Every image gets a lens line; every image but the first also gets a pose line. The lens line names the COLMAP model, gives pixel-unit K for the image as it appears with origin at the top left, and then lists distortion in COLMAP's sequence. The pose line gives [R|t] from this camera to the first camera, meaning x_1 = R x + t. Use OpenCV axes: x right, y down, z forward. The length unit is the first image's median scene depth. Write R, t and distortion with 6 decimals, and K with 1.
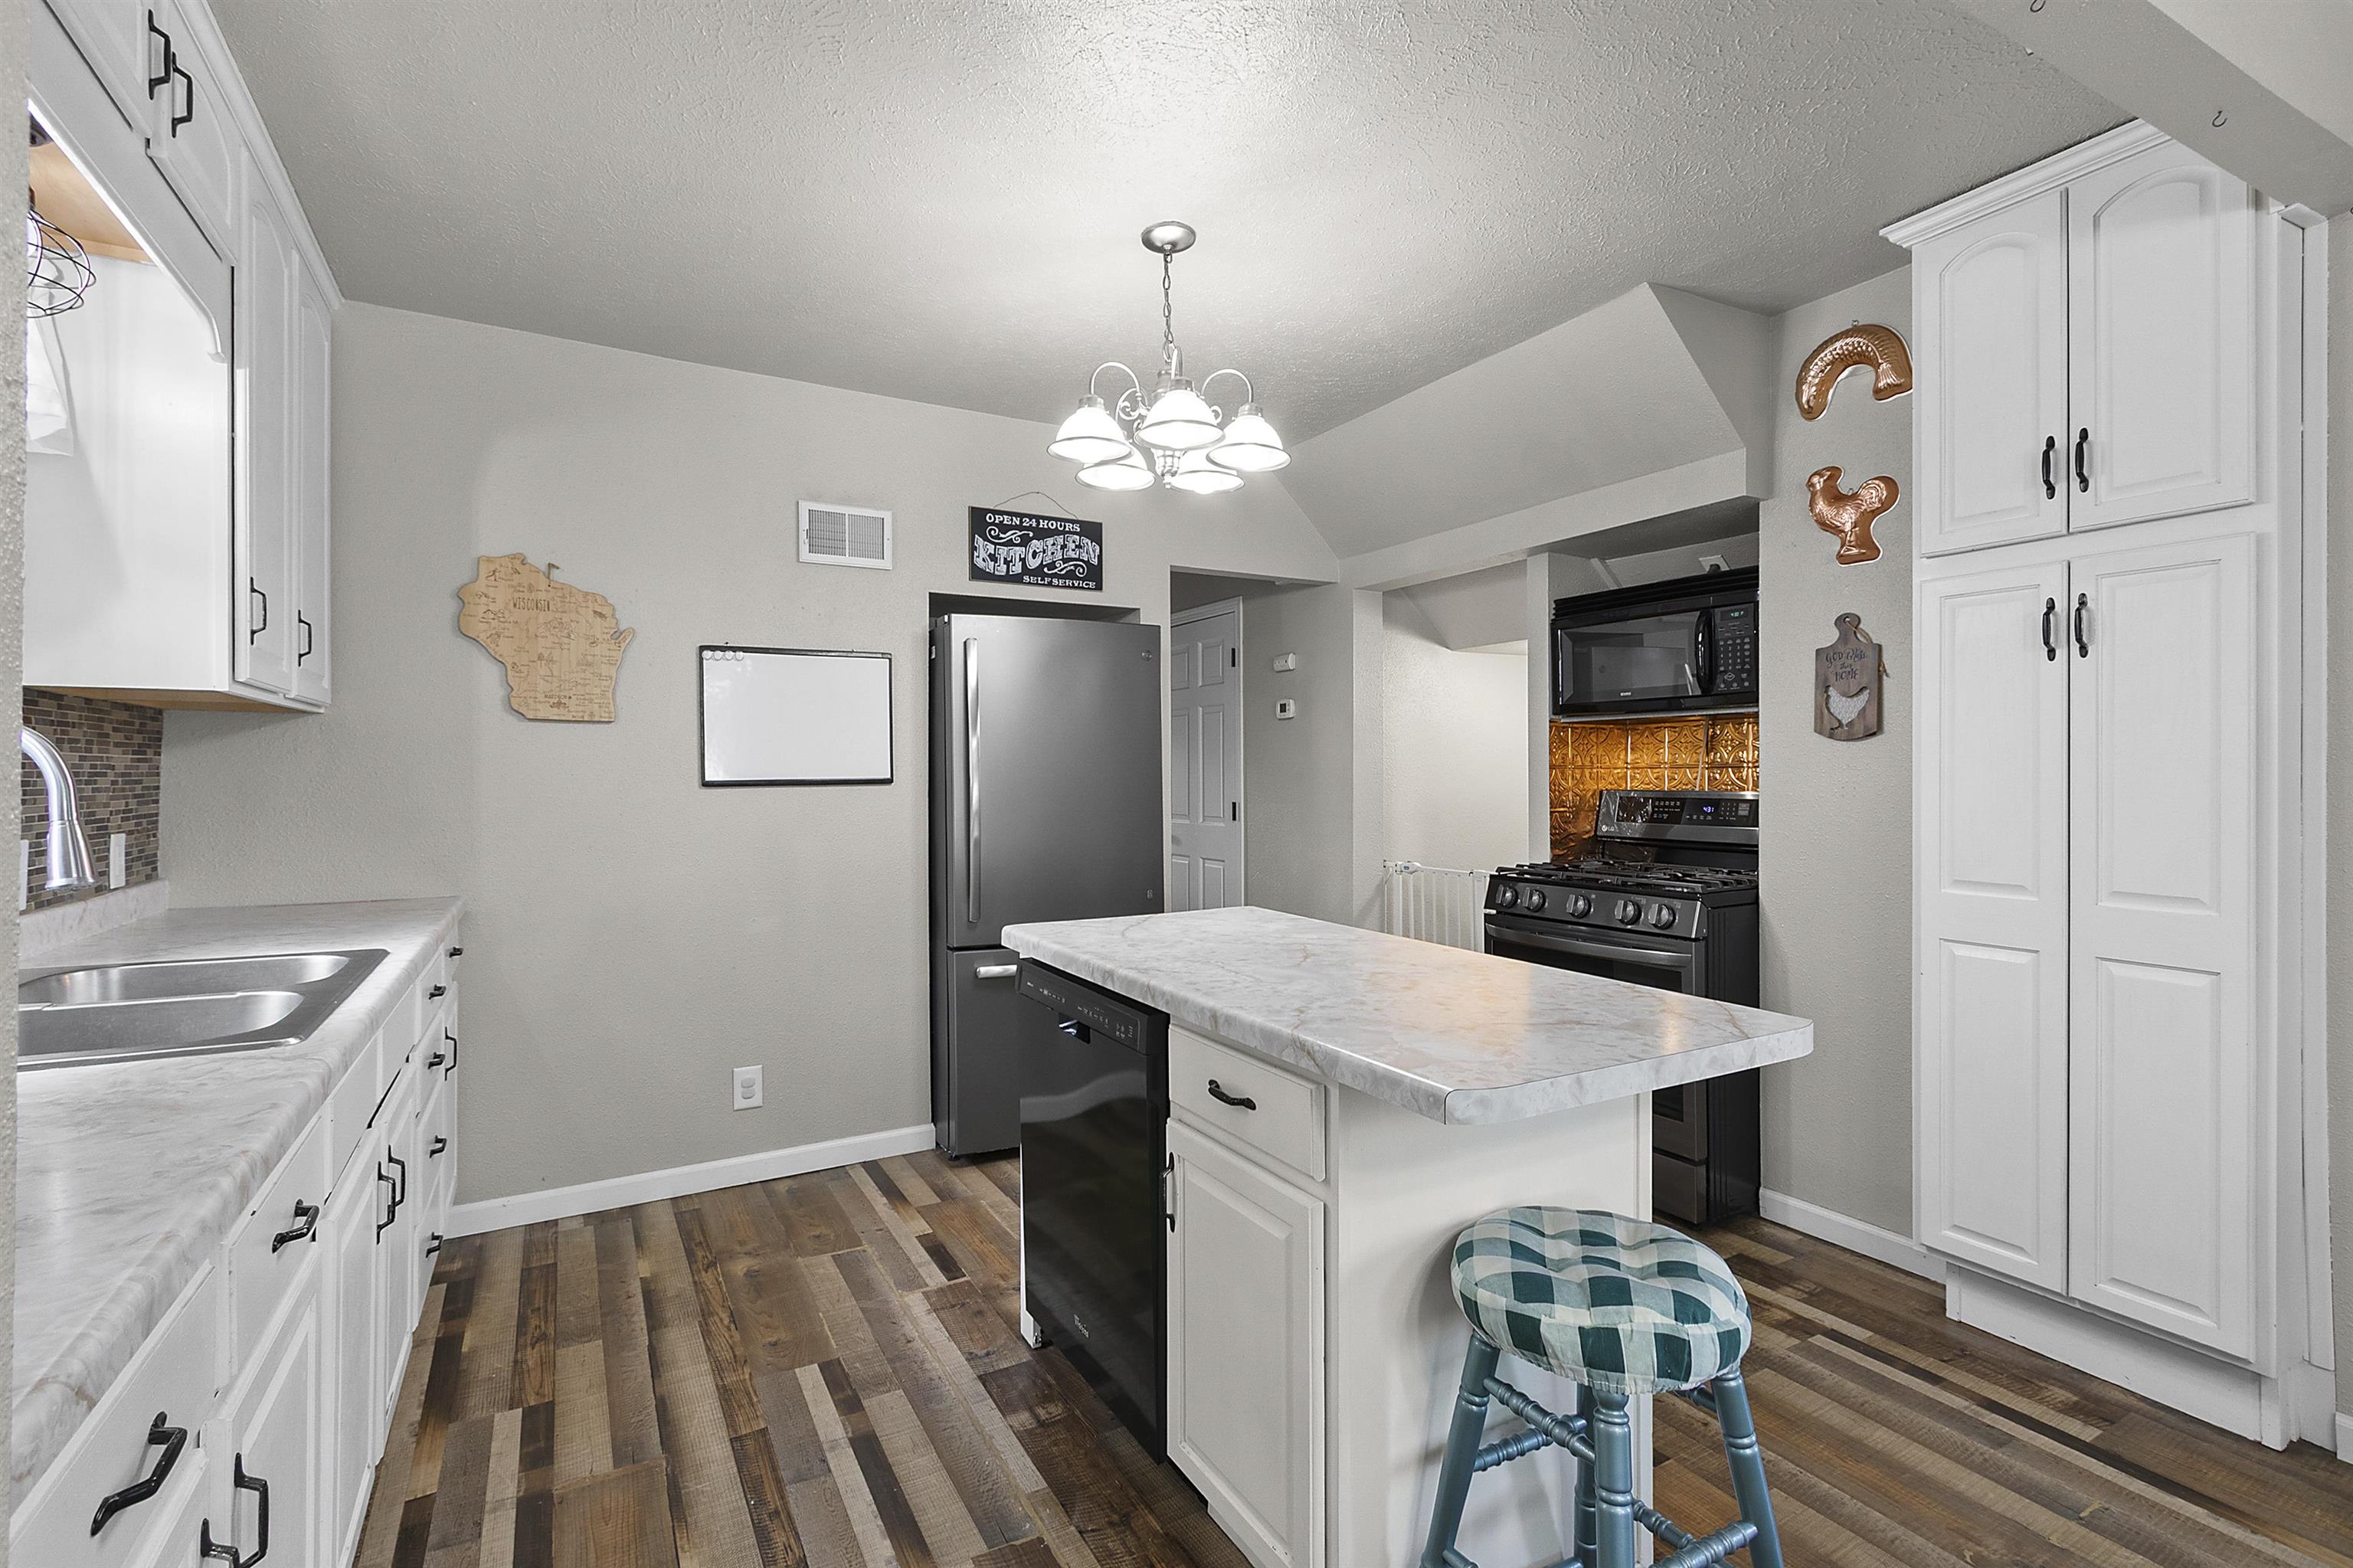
lens RADIAL K [[1089.1, 0, 1171.4], [0, 1089.1, 763.8], [0, 0, 1]] dist [0.002216, 0.000308]
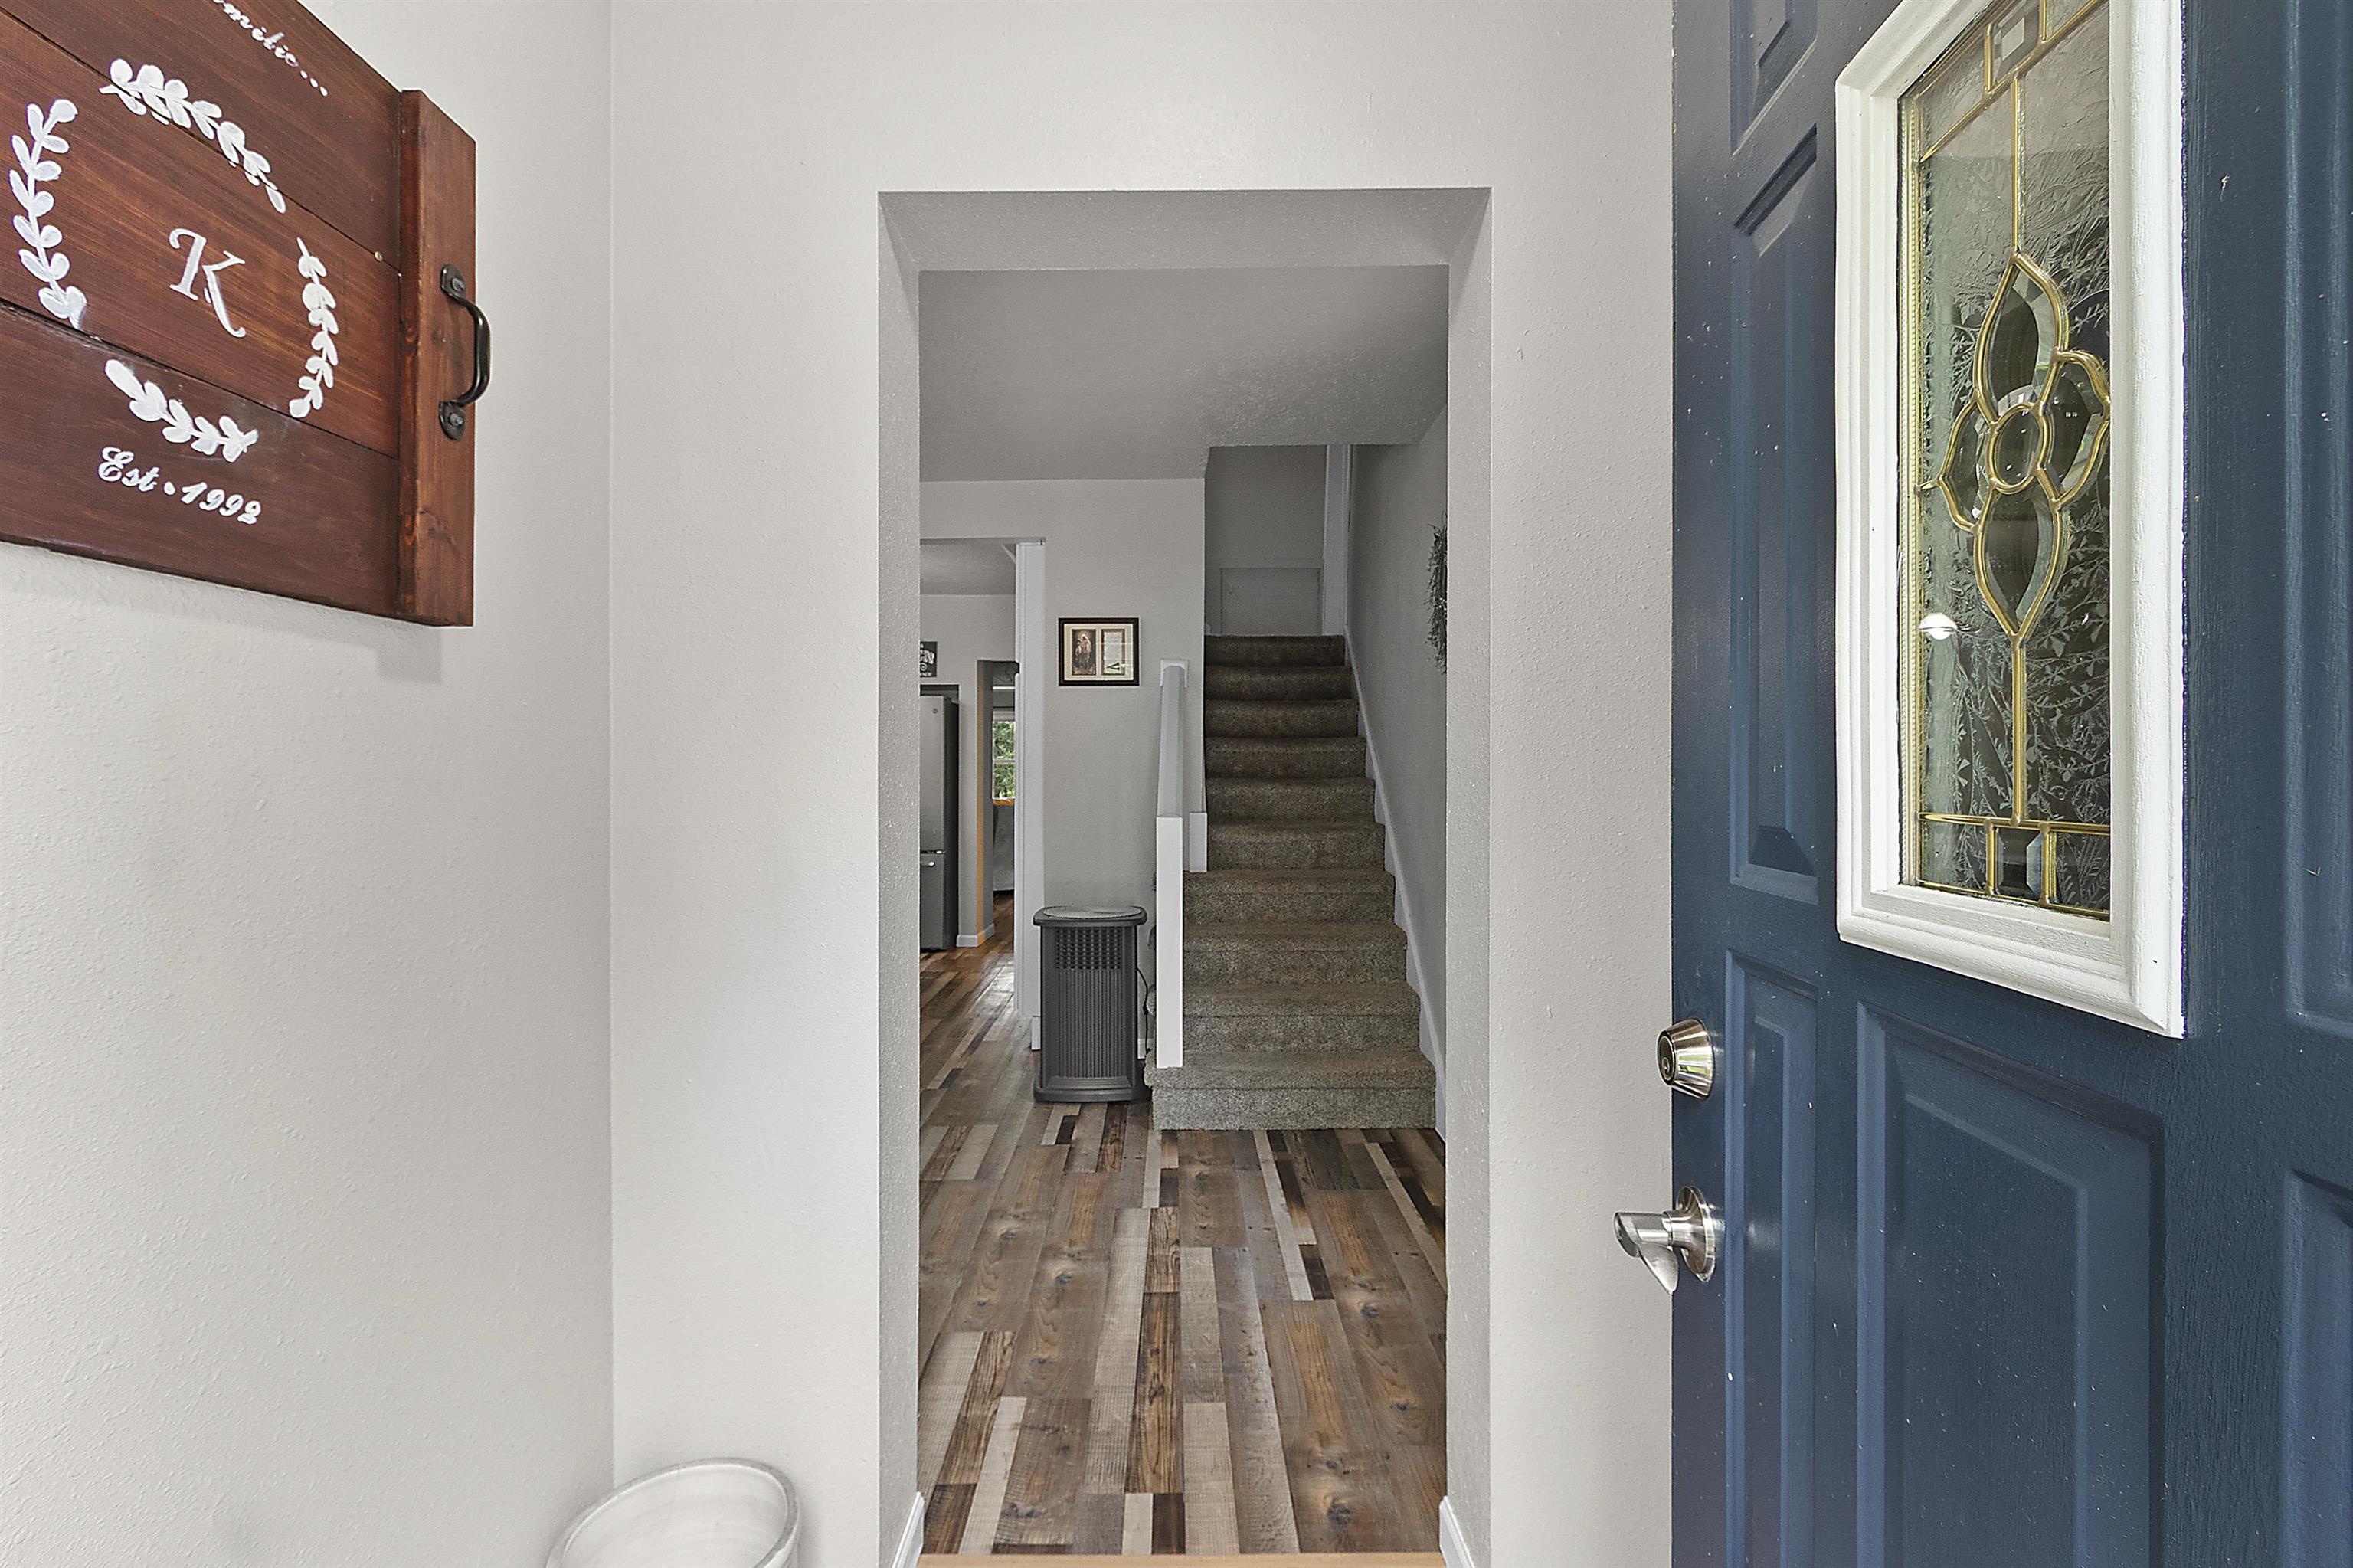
lens RADIAL K [[1081.9, 0, 1176.5], [0, 1081.9, 784.0], [0, 0, 1]] dist [0.000535, 0.000043]
pose [[0.877798, 0.009319, -0.478940, 1.295115], [-0.001514, 0.999860, 0.016679, -0.001159], [0.479028, -0.013915, 0.877689, -0.512487]]
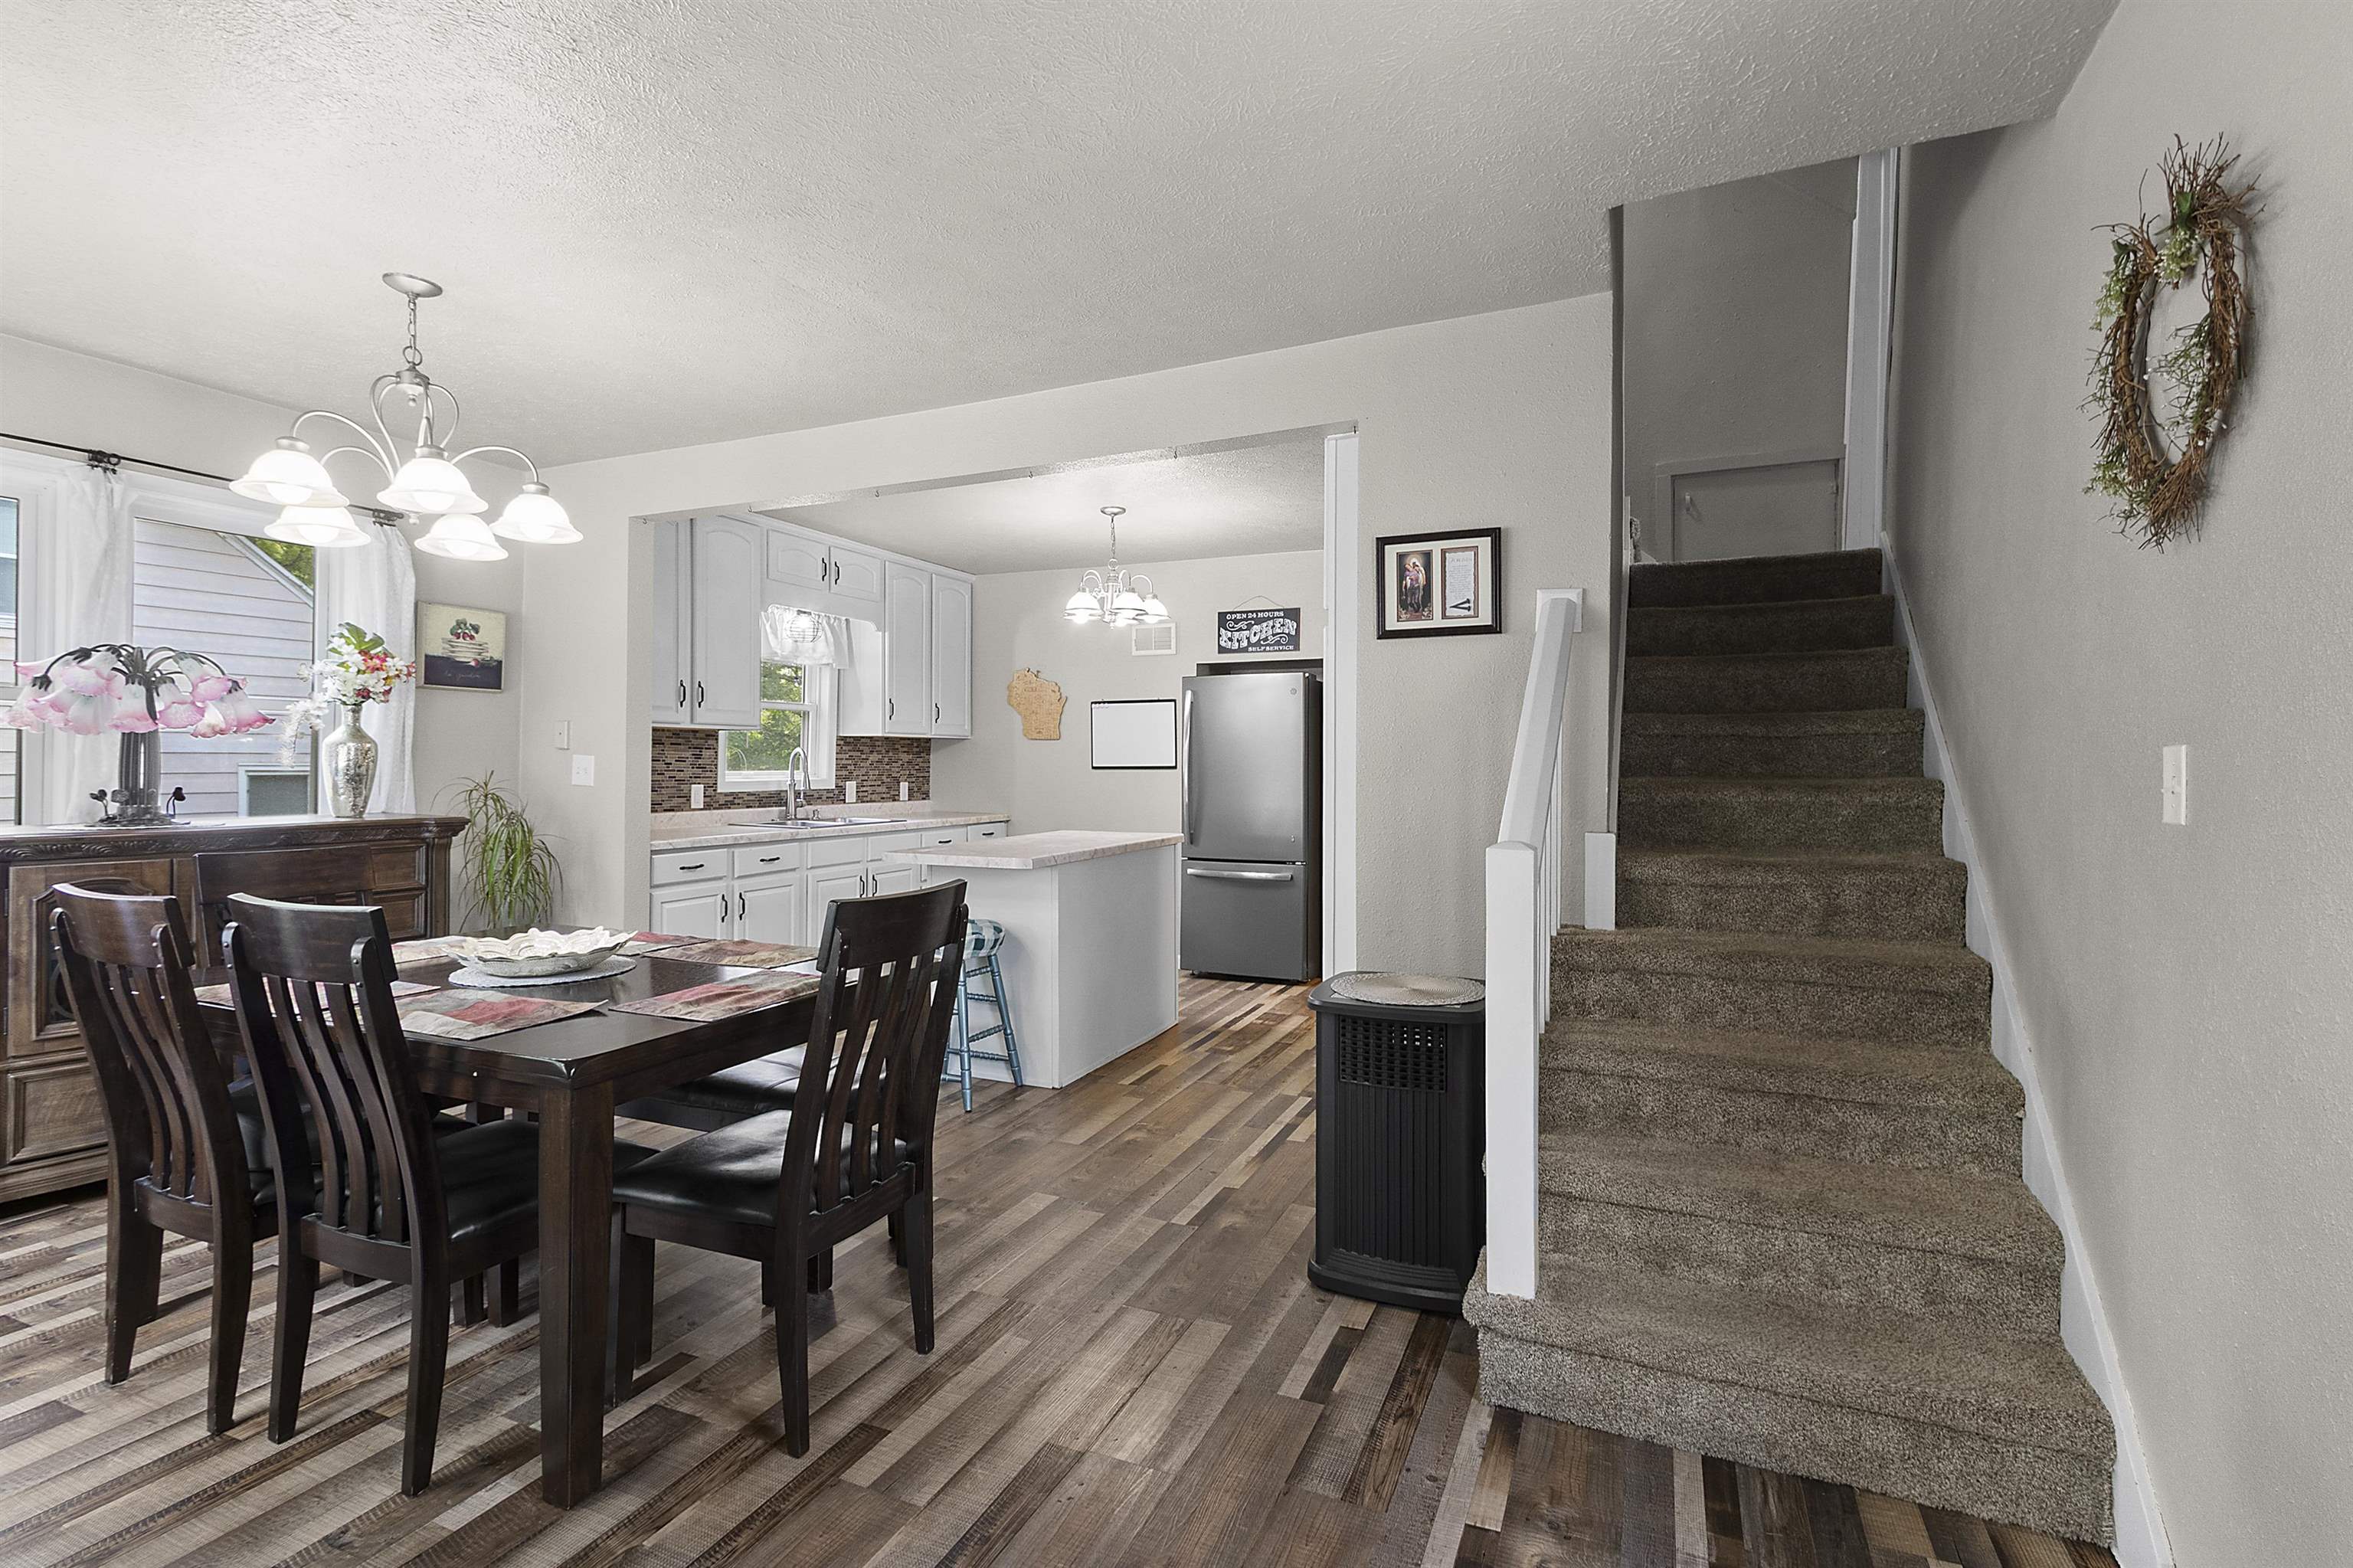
lens RADIAL K [[1089.1, 0, 1171.4], [0, 1089.1, 763.8], [0, 0, 1]] dist [0.002216, 0.000308]
pose [[0.602066, 0.004901, -0.798431, 1.156360], [-0.000204, 0.999982, 0.005985, -0.001559], [0.798446, -0.003441, 0.602057, -0.119572]]
